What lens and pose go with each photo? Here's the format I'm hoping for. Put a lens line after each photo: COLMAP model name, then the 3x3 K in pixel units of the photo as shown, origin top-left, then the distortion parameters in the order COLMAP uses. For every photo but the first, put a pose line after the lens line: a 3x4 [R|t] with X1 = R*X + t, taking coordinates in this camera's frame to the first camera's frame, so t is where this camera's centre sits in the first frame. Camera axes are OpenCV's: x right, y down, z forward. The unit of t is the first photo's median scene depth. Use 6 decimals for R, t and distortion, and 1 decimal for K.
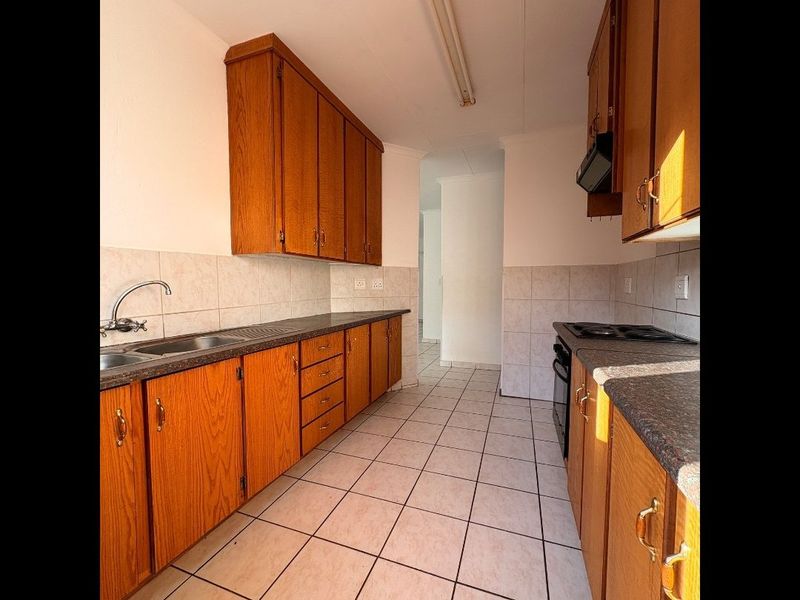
lens RADIAL K [[318.5, 0, 400.0], [0, 318.5, 299.0], [0, 0, 1]] dist [-0.000864, 0.000178]
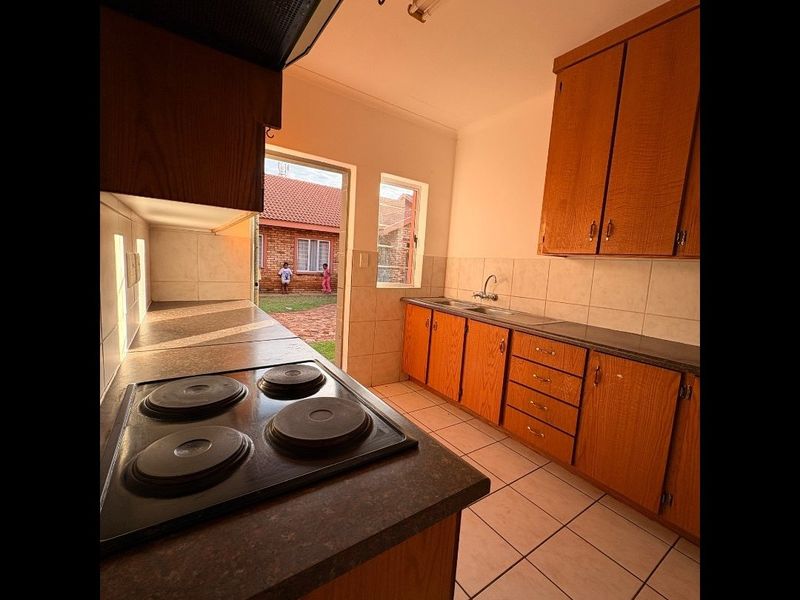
lens RADIAL K [[318.5, 0, 400.0], [0, 318.5, 299.0], [0, 0, 1]] dist [-0.000864, 0.000178]
pose [[-0.577817, 0.061046, -0.813880, 0.819308], [-0.098090, 0.984777, 0.143503, -0.101162], [0.810251, 0.162752, -0.563033, 1.236514]]
